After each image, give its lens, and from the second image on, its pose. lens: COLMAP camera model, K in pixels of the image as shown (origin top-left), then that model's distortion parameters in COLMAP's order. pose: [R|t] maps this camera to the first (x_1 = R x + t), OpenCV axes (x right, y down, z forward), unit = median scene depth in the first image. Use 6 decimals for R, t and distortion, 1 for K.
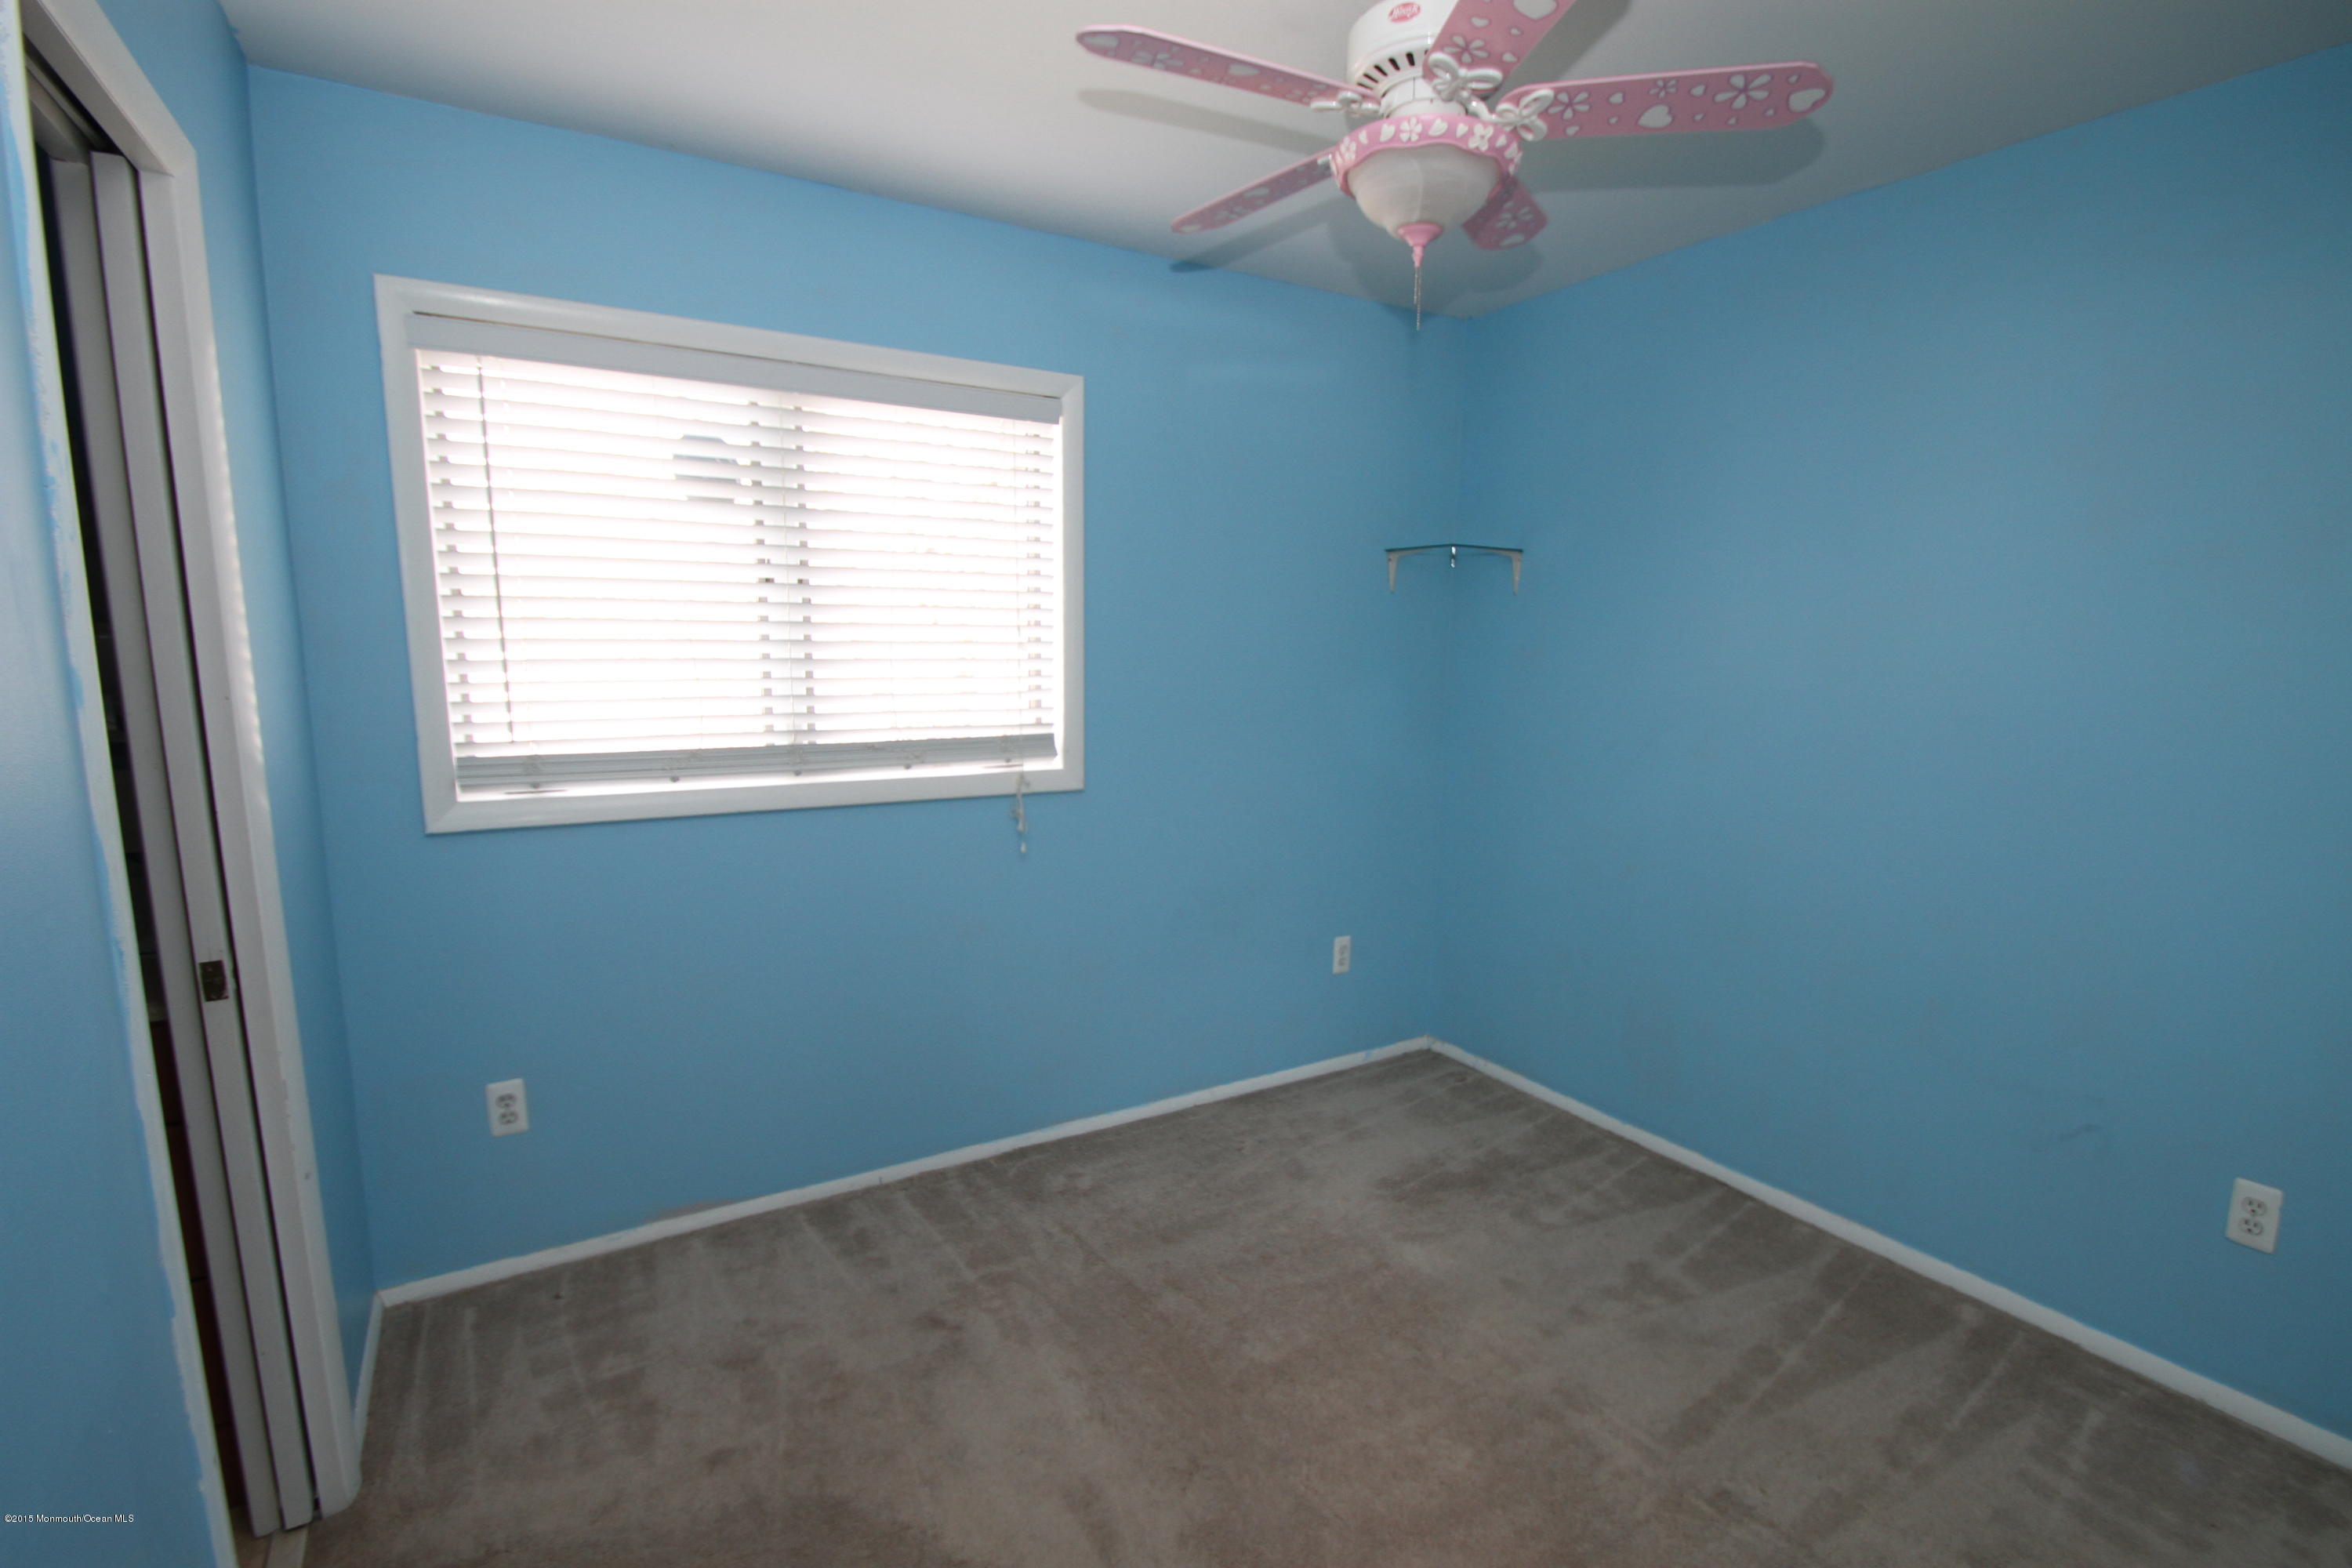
lens RADIAL K [[1082.3, 0, 1183.9], [0, 1082.3, 815.1], [0, 0, 1]] dist [-0.001494, -0.000690]
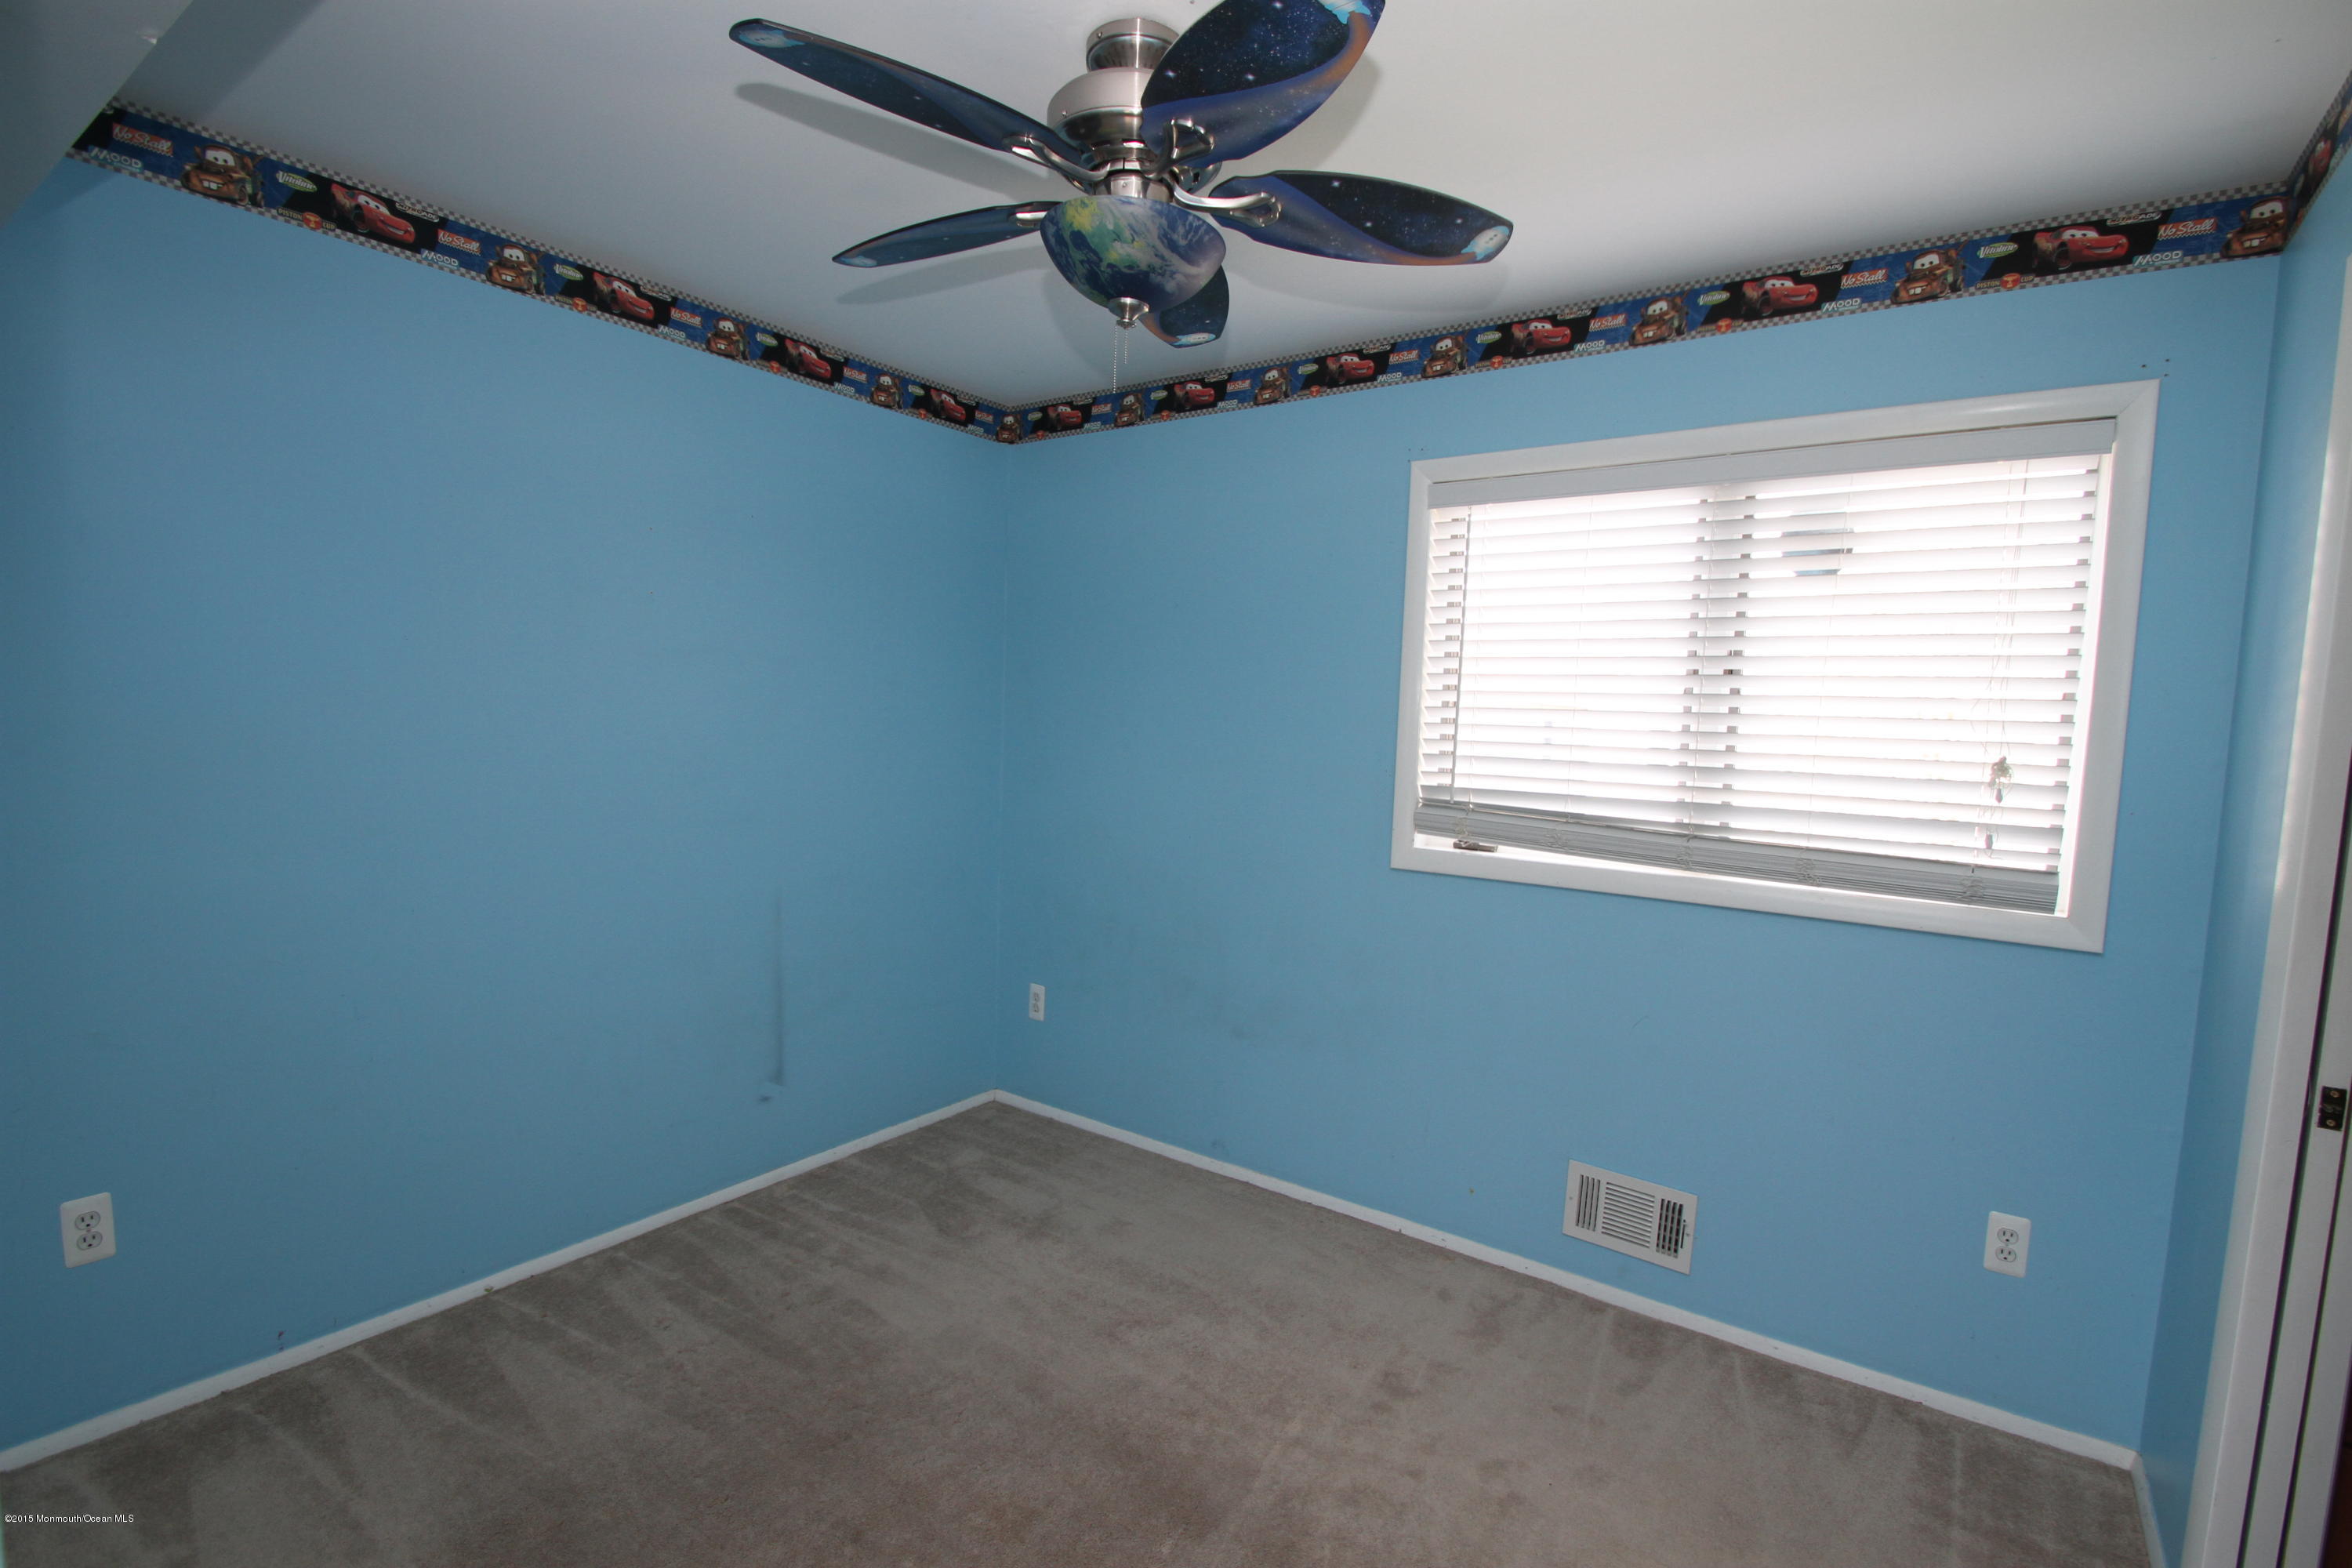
lens RADIAL K [[1082.3, 0, 1183.9], [0, 1082.3, 815.1], [0, 0, 1]] dist [-0.001494, -0.000690]
pose [[0.372827, 0.099693, -0.922530, 0.385348], [-0.182907, 0.982601, 0.032265, -0.038190], [0.909695, 0.156708, 0.384574, 0.222017]]
